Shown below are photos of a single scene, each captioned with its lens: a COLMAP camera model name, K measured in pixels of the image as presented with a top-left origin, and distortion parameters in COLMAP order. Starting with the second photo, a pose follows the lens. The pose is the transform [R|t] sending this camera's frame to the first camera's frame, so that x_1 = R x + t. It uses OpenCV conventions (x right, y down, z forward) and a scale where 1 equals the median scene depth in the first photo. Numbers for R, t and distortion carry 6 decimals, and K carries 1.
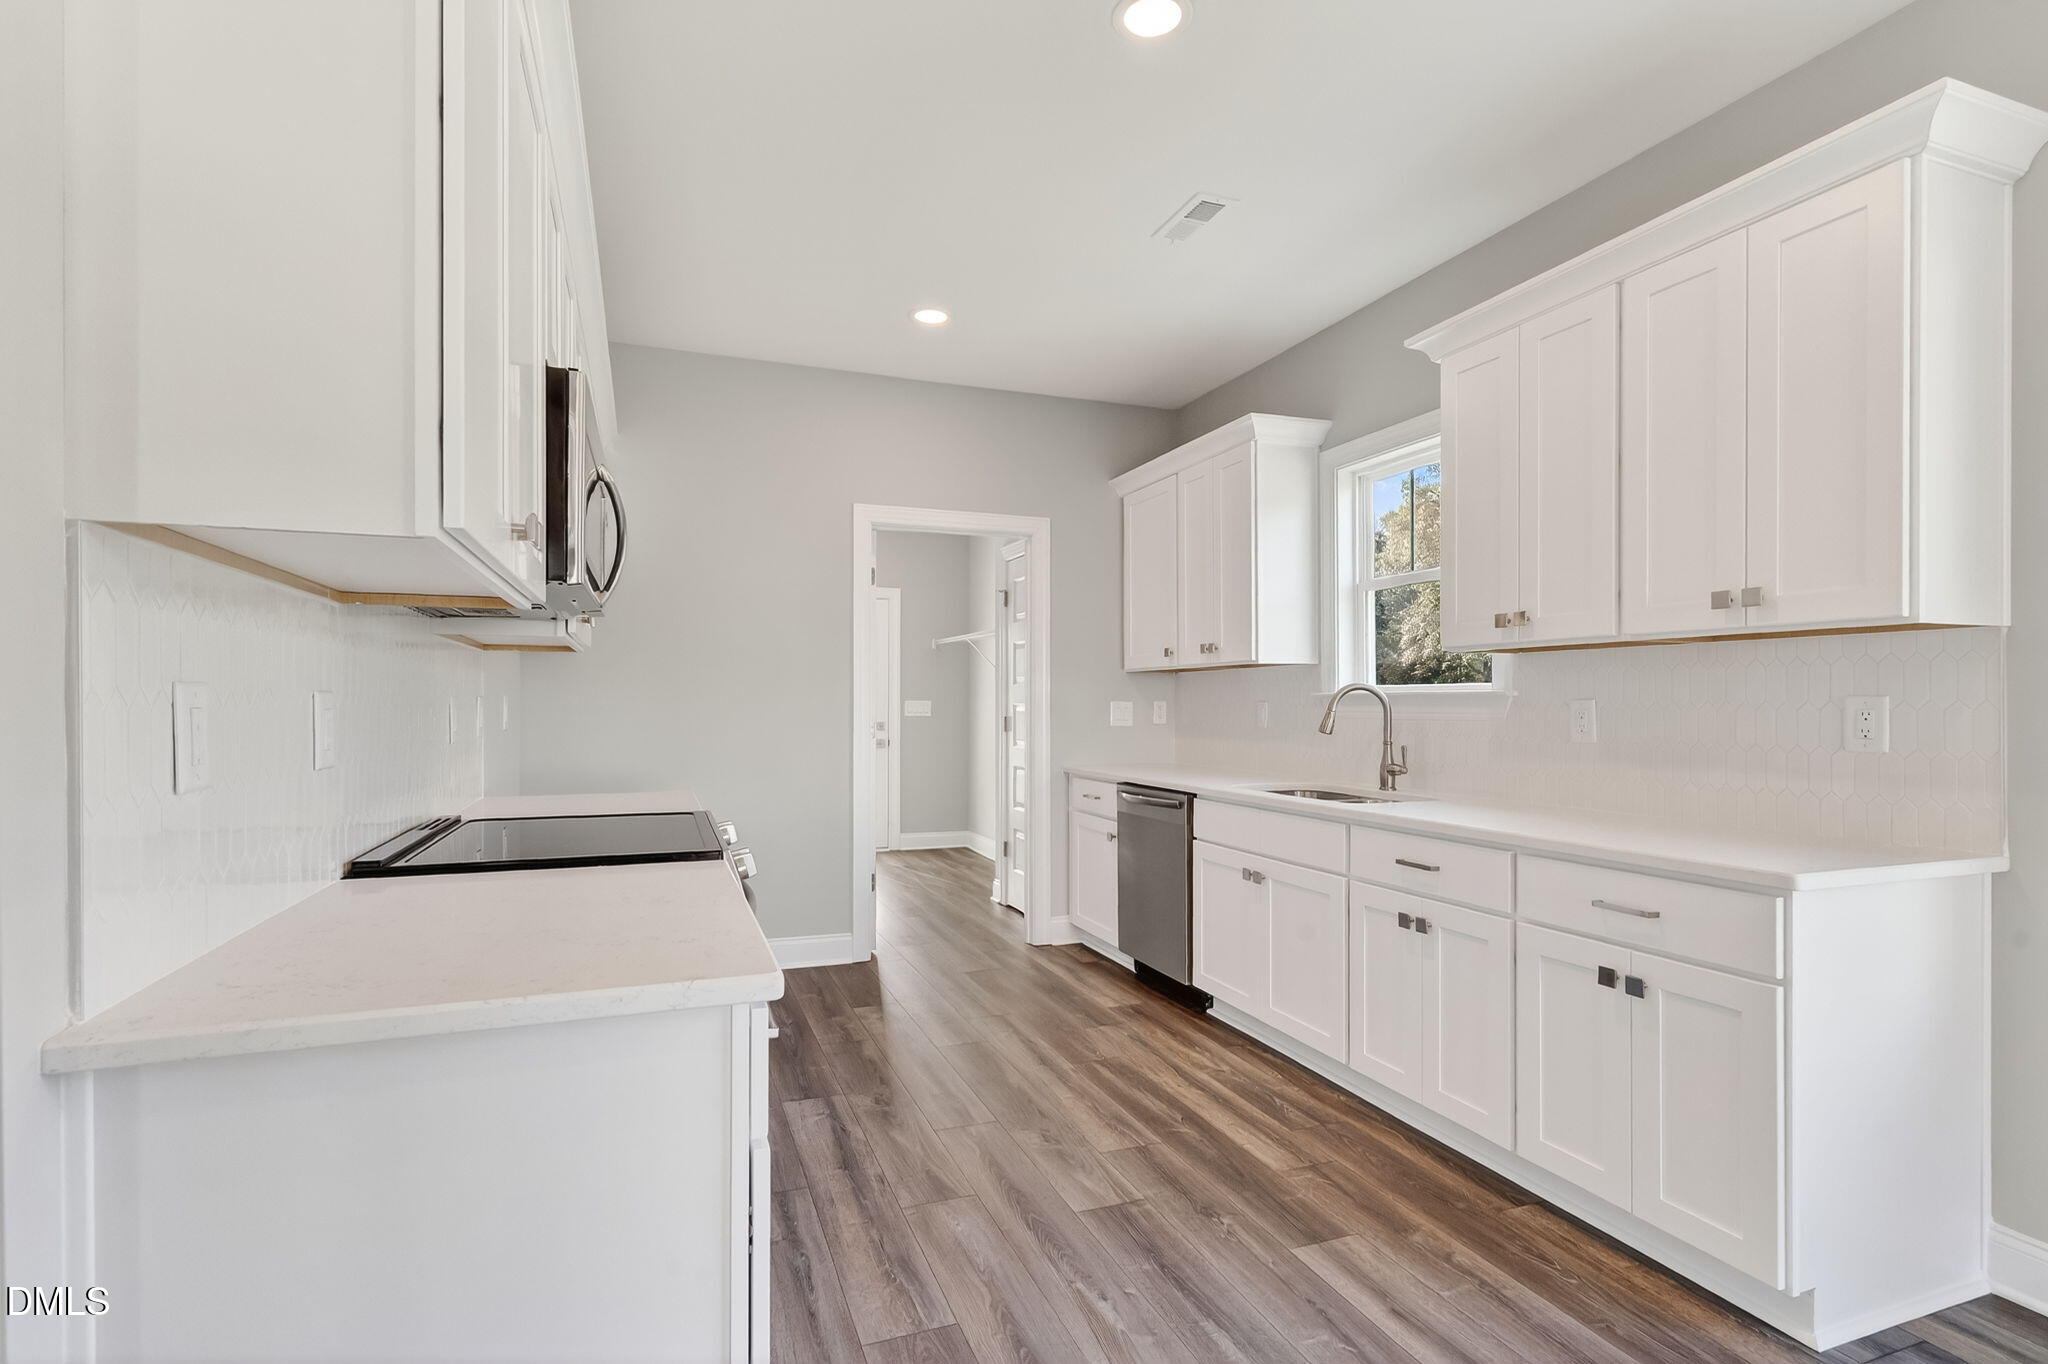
lens RADIAL K [[1031.3, 0, 1018.2], [0, 1031.3, 700.6], [0, 0, 1]] dist [0.000161, -0.001127]
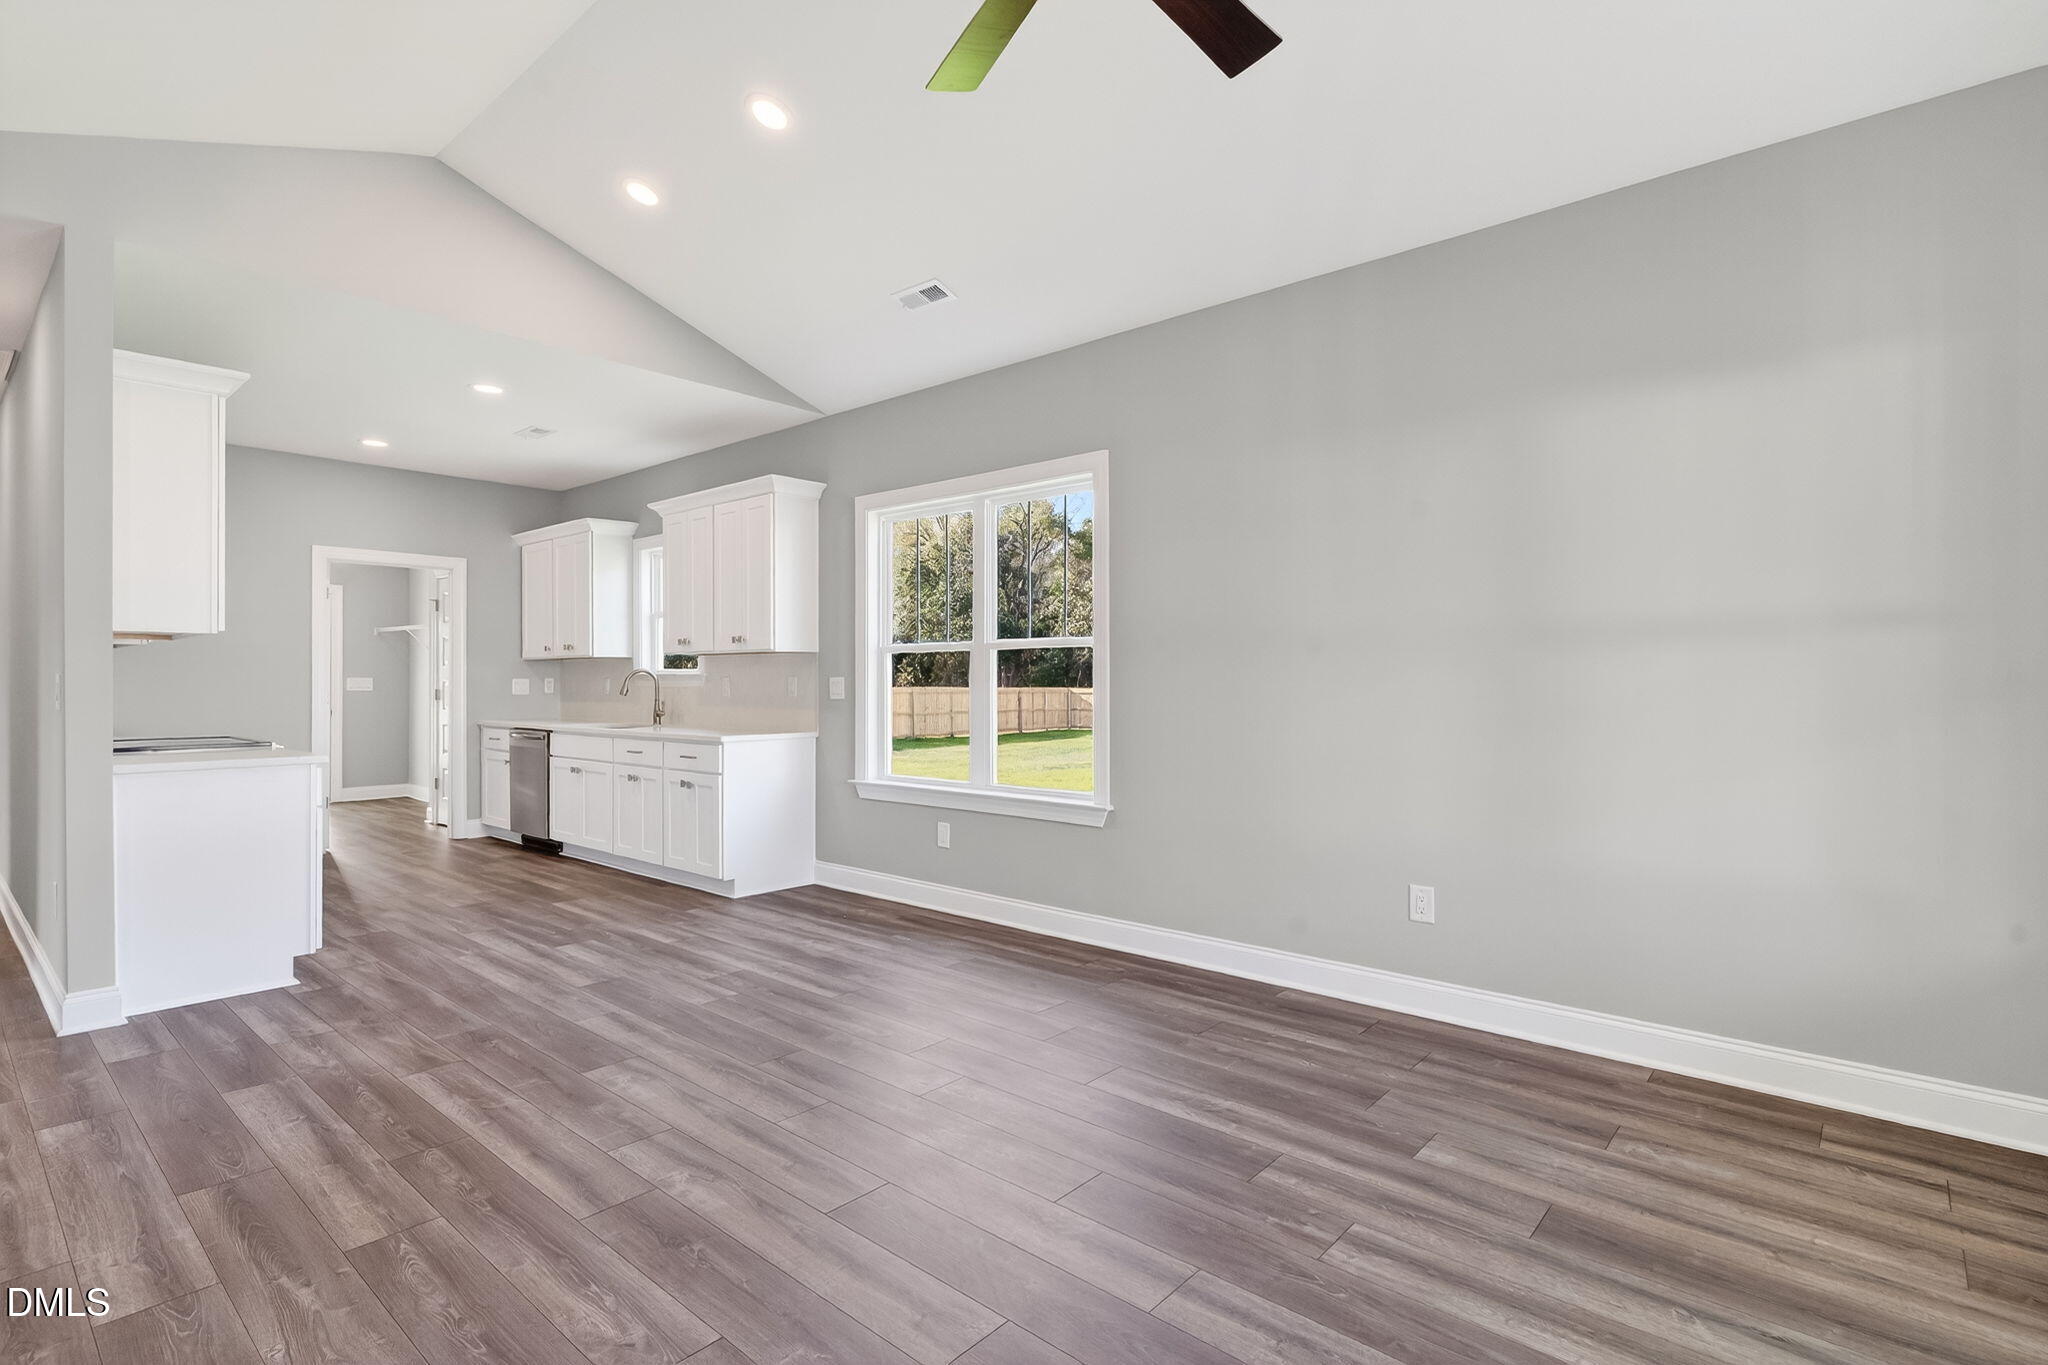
lens RADIAL K [[1031.3, 0, 1042.7], [0, 1031.3, 677.9], [0, 0, 1]] dist [0.000161, -0.001127]
pose [[0.880390, 0.000627, 0.474250, 0.070902], [-0.000495, 1.000000, -0.000404, 0.000027], [-0.474250, 0.000122, 0.880390, -0.923209]]
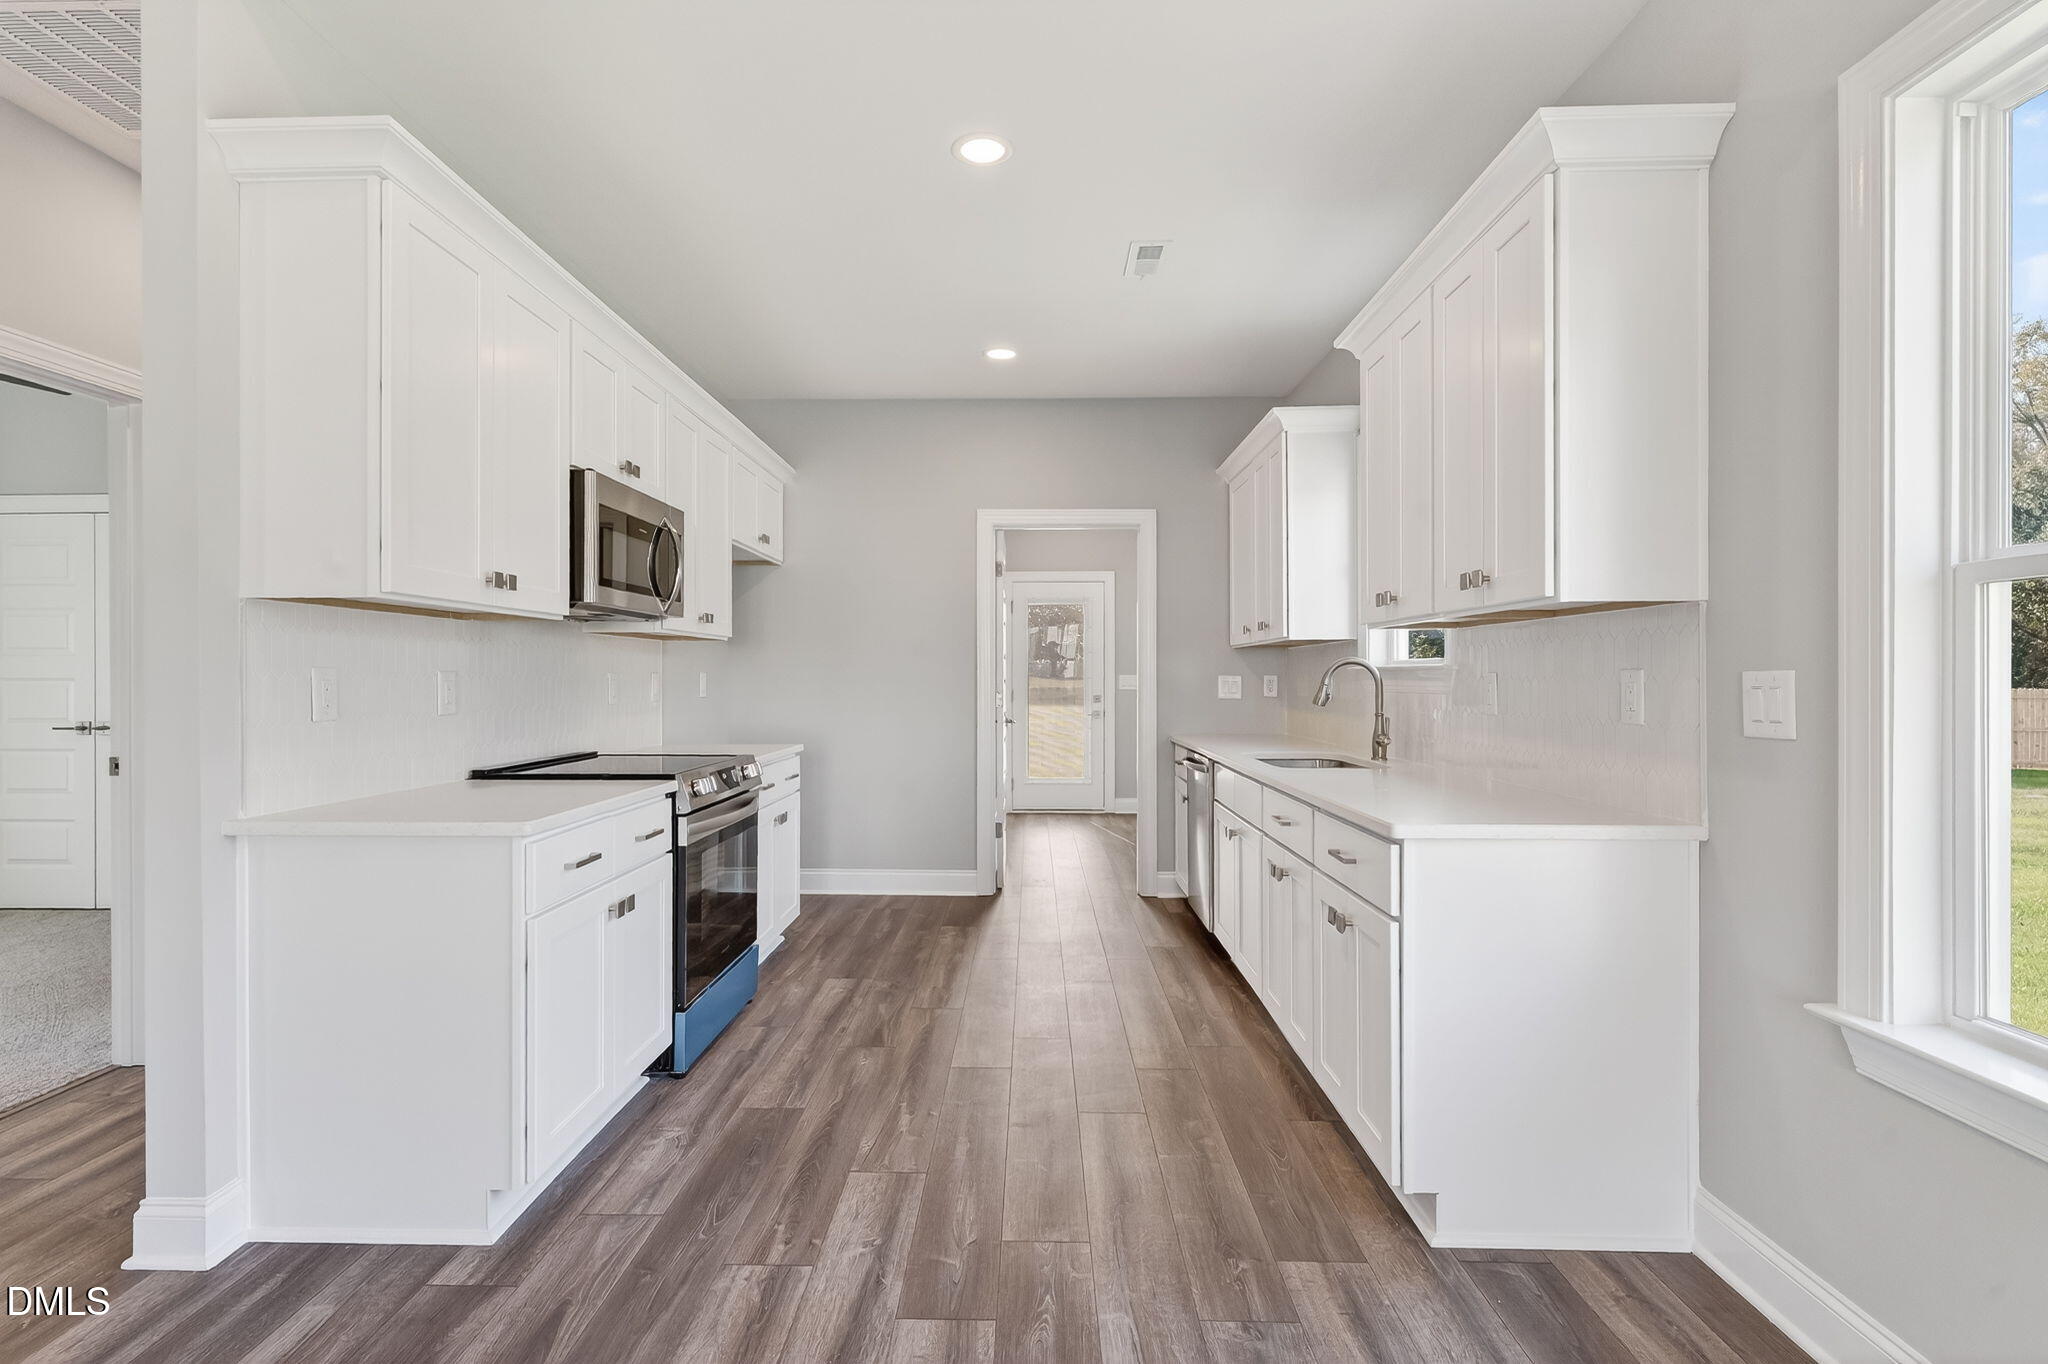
lens RADIAL K [[1031.3, 0, 970.6], [0, 1031.3, 674.9], [0, 0, 1]] dist [0.000161, -0.001127]
pose [[0.920739, -0.001129, -0.390178, 0.343590], [0.000911, 0.999999, -0.000745, 0.000832], [0.390179, 0.000331, 0.920739, -0.111394]]
